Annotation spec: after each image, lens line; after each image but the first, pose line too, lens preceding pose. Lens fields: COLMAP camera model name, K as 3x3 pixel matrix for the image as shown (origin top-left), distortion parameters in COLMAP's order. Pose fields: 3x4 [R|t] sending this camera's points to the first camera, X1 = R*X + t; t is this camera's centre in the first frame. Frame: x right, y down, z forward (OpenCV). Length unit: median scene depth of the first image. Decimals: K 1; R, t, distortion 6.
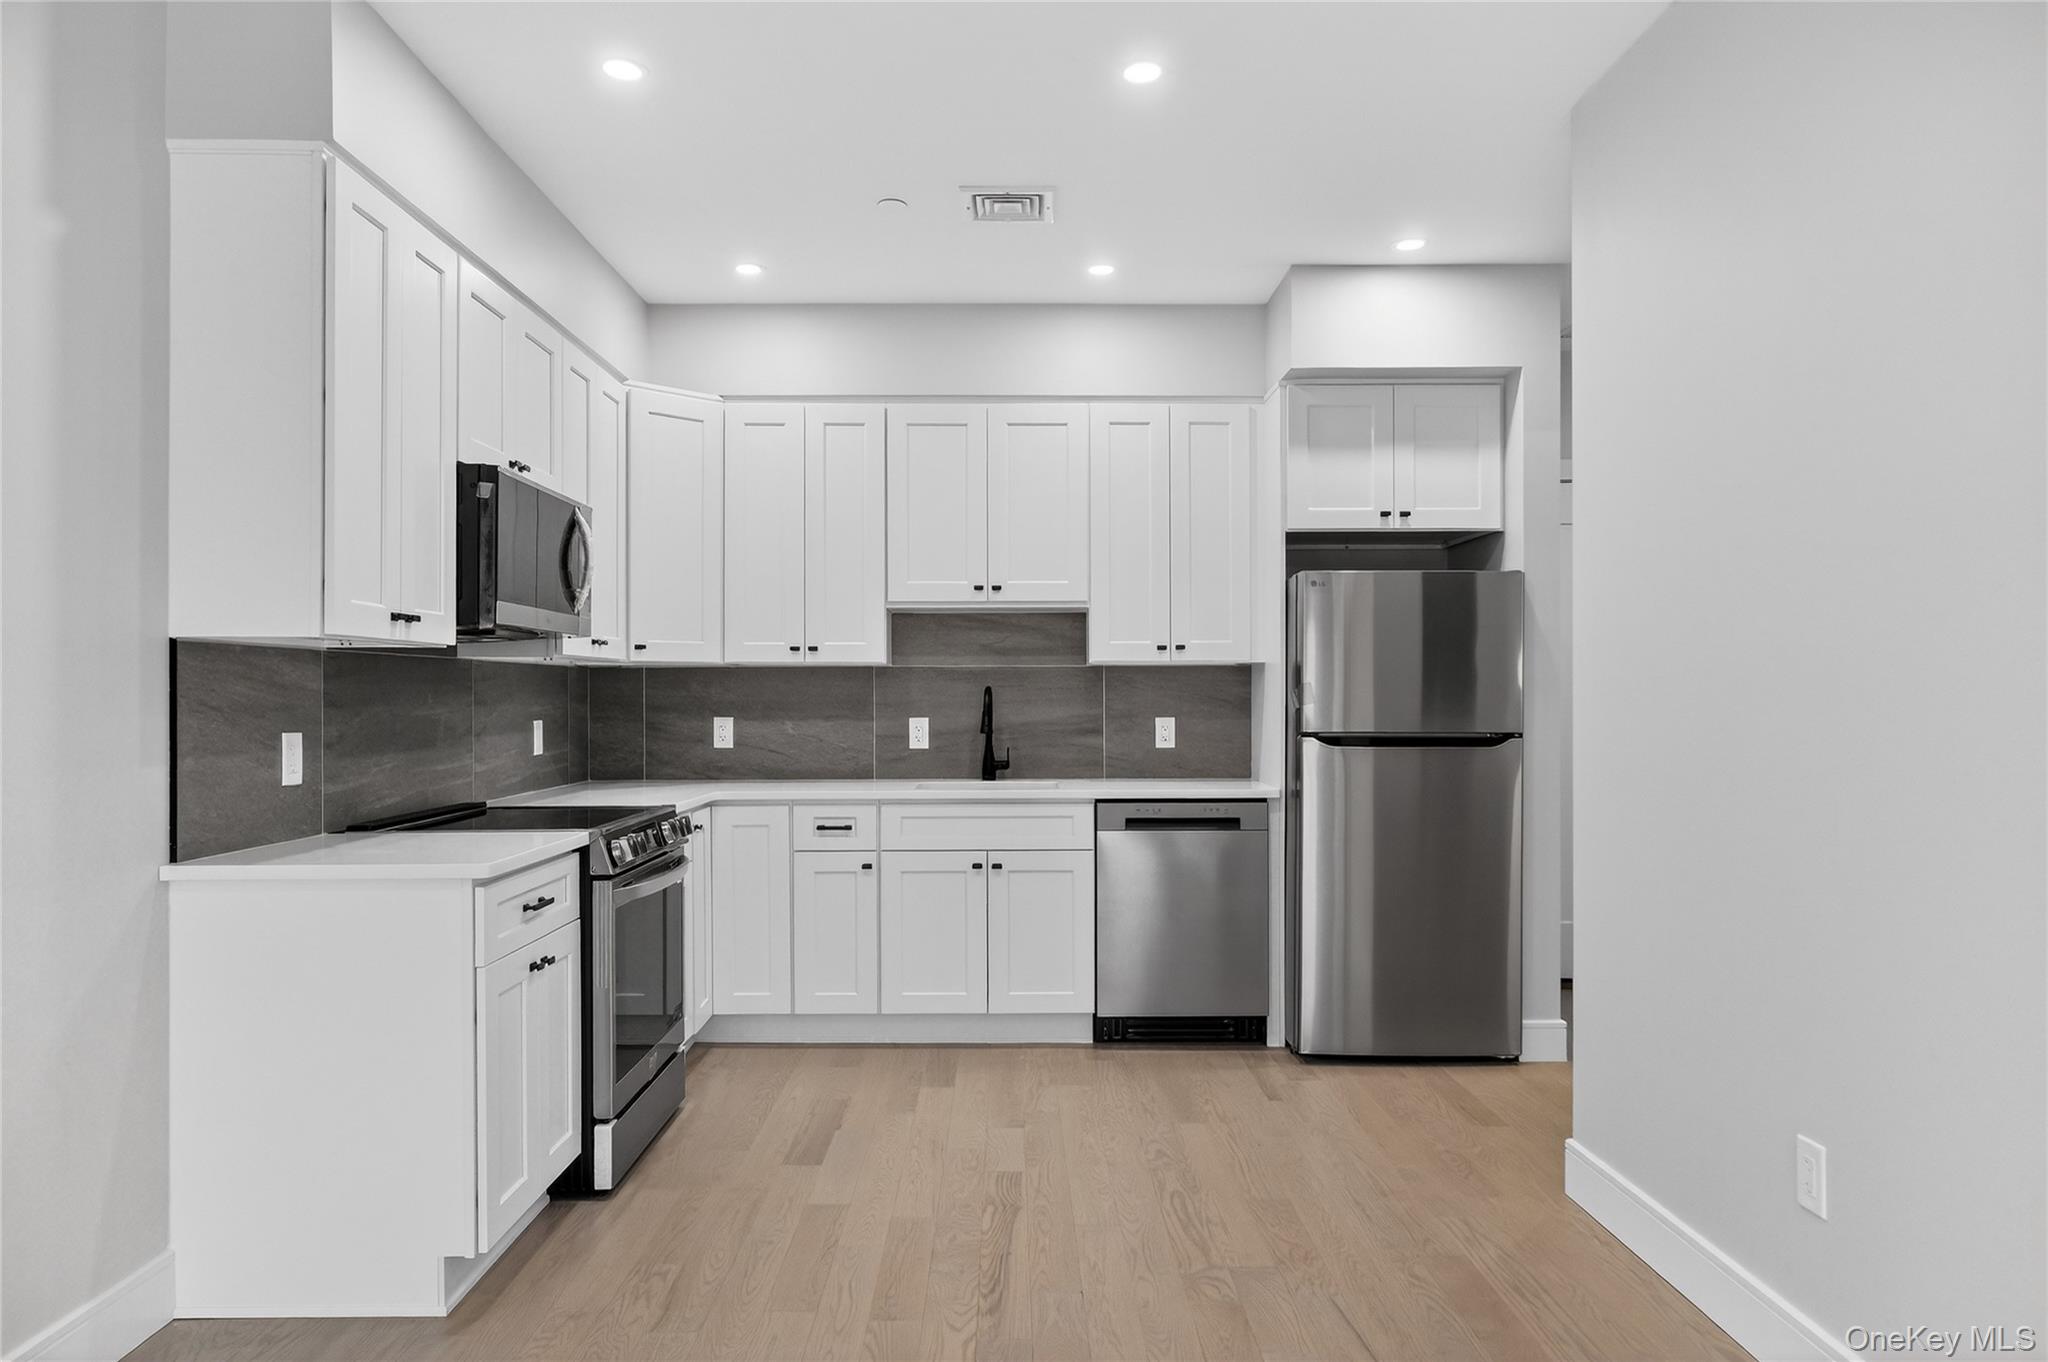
lens RADIAL K [[1352.1, 0, 1015.6], [0, 1352.1, 694.8], [0, 0, 1]] dist [0.000059, 0.004131]
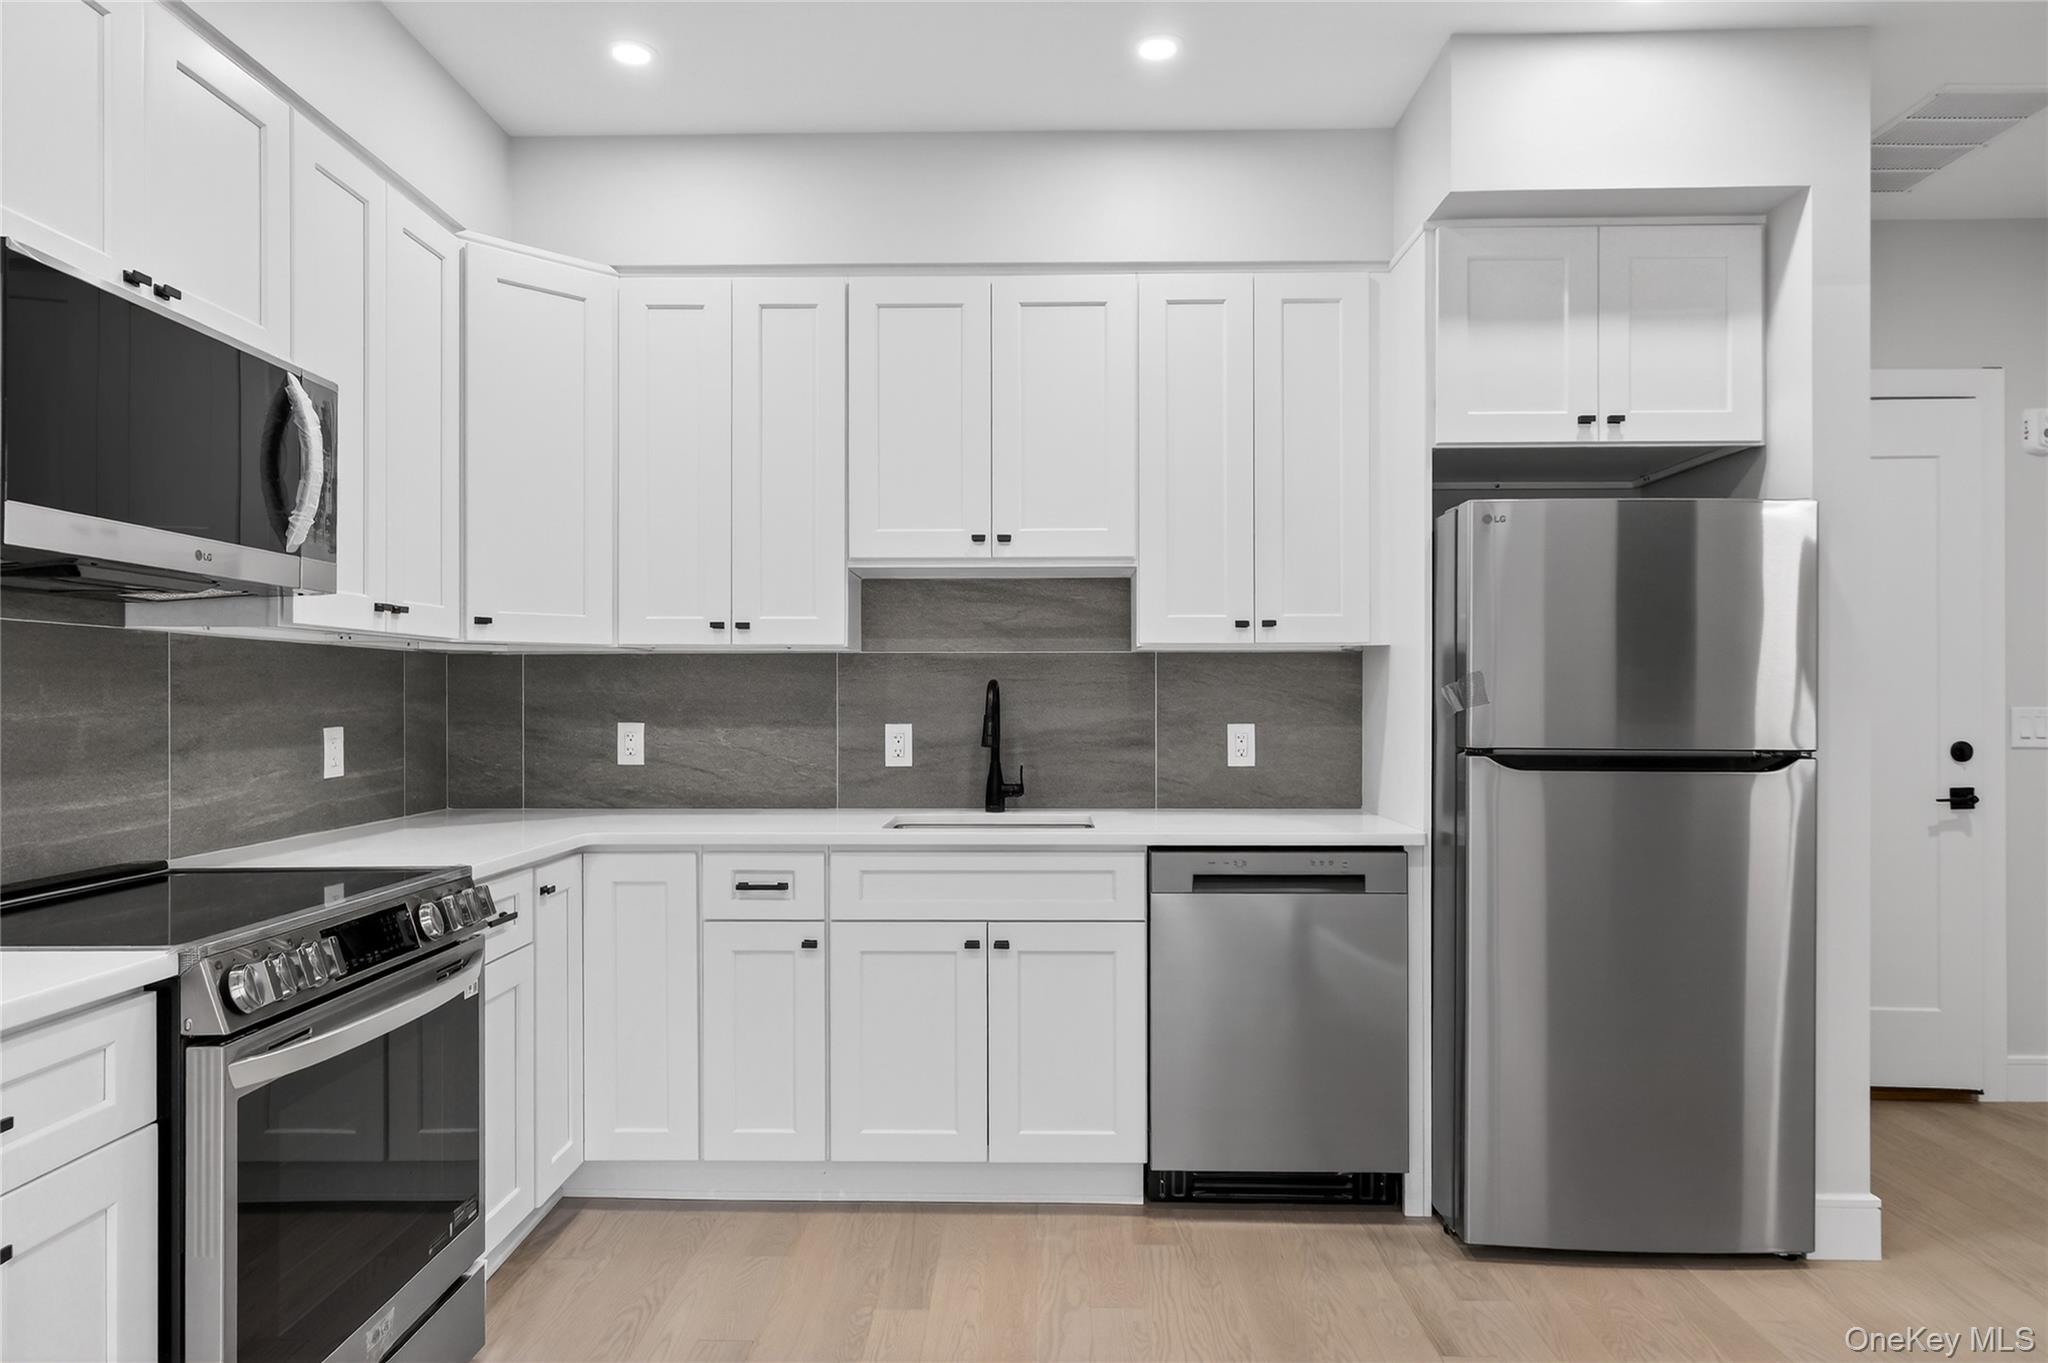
lens RADIAL K [[1259.9, 0, 1019.1], [0, 1259.9, 694.5], [0, 0, 1]] dist [-0.001193, 0.004185]
pose [[0.999708, 0.001619, -0.024124, 0.009860], [-0.001662, 0.999997, -0.001754, 0.002902], [0.024121, 0.001793, 0.999707, 0.371574]]
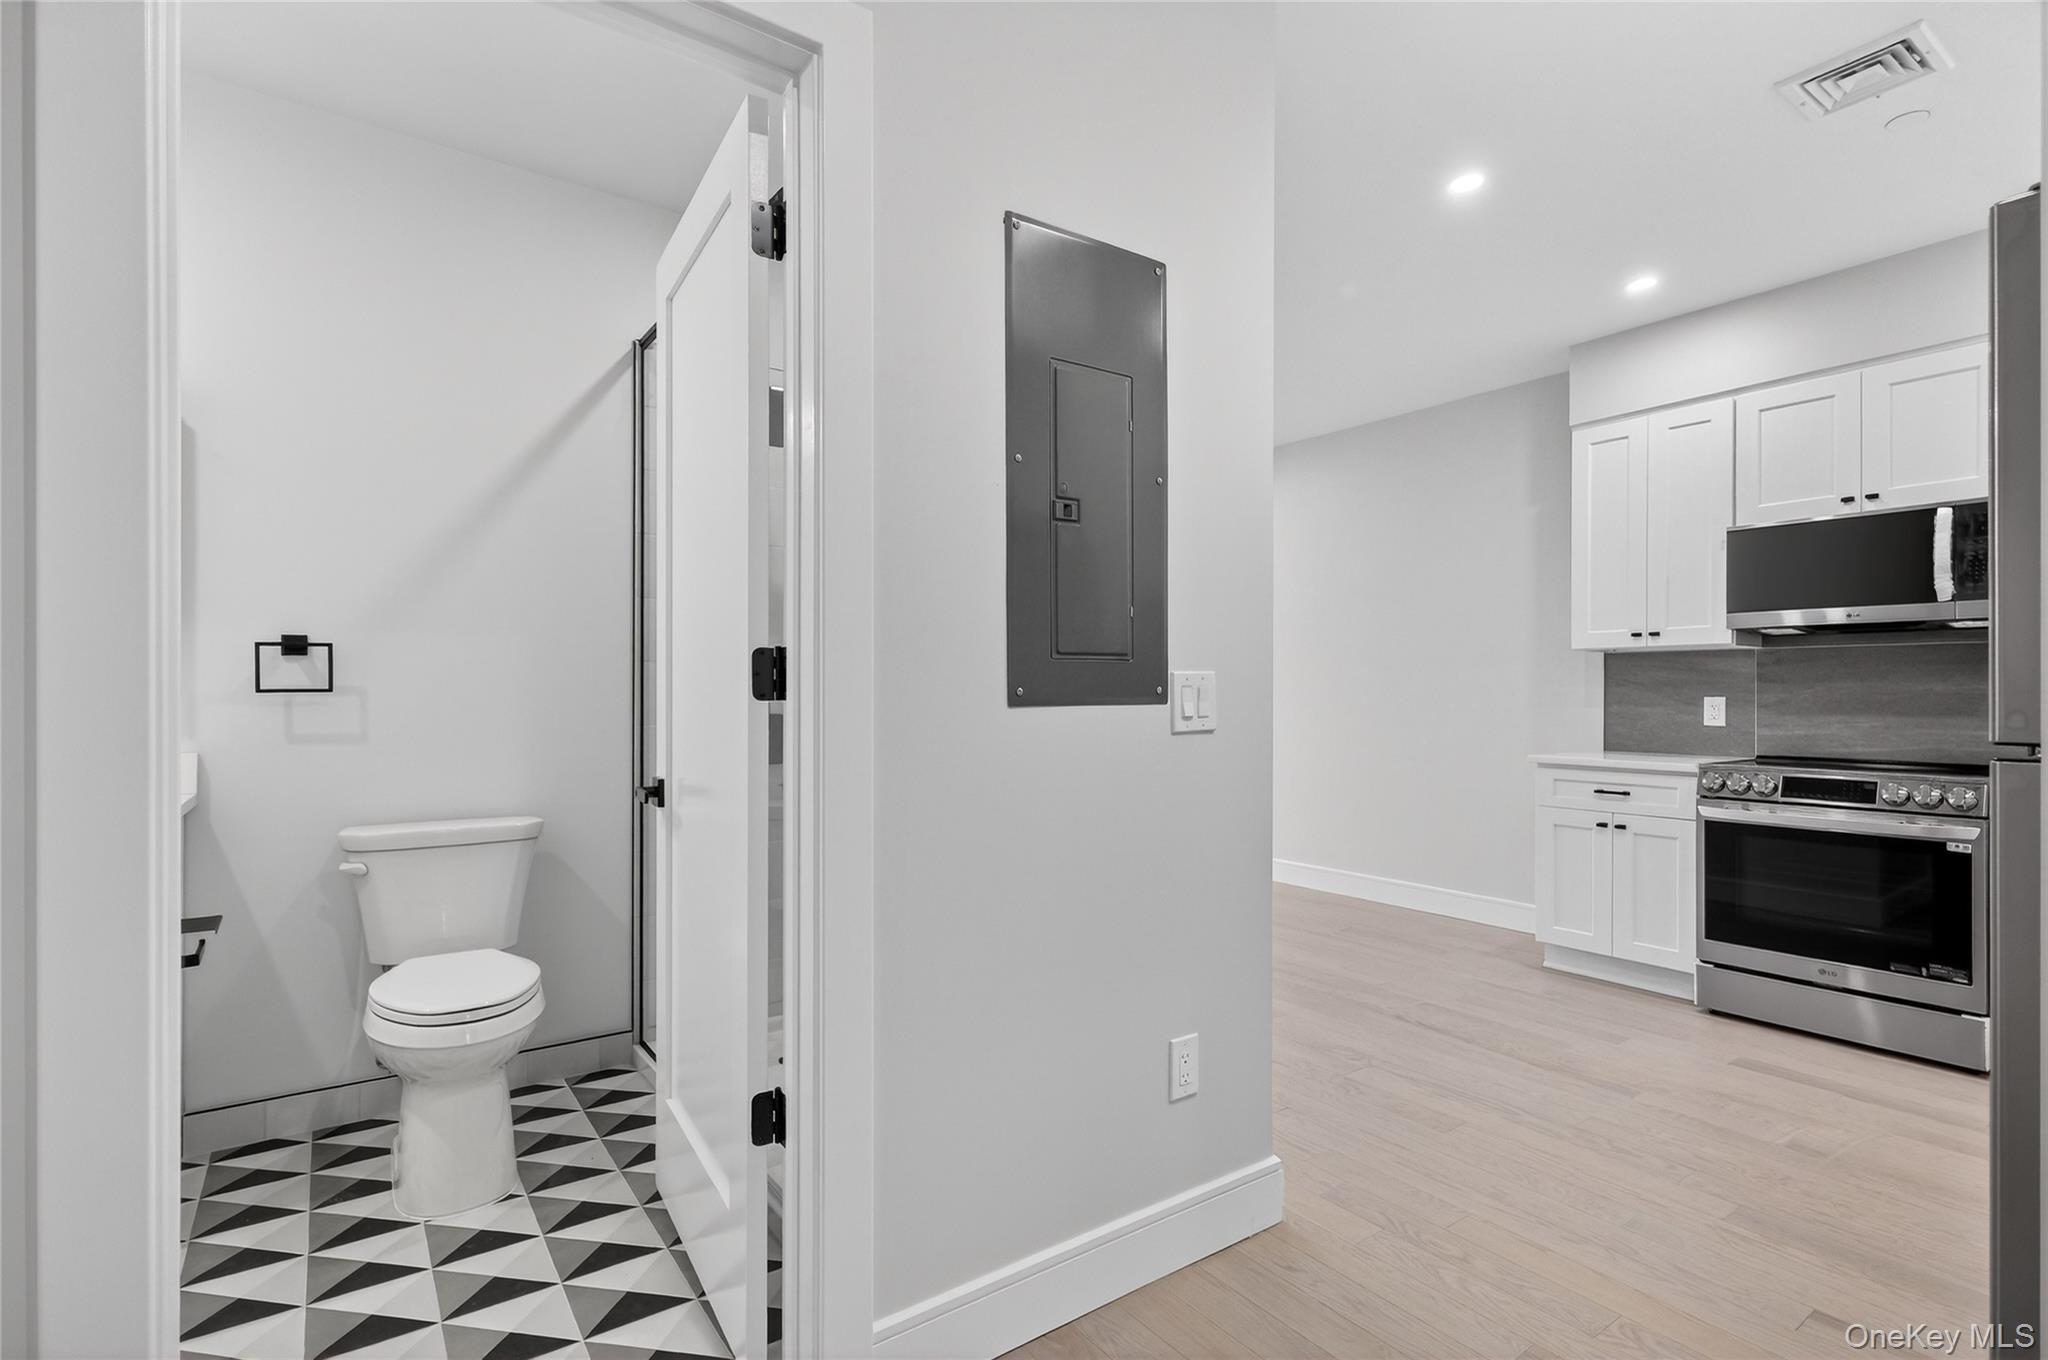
lens RADIAL K [[955.4, 0, 1019.2], [0, 955.4, 692.2], [0, 0, 1]] dist [-0.000187, 0.001791]
pose [[-0.812715, -0.000595, -0.582661, 0.646142], [-0.000867, 1.000000, 0.000188, 0.014592], [0.582661, 0.000658, -0.812715, 0.994772]]
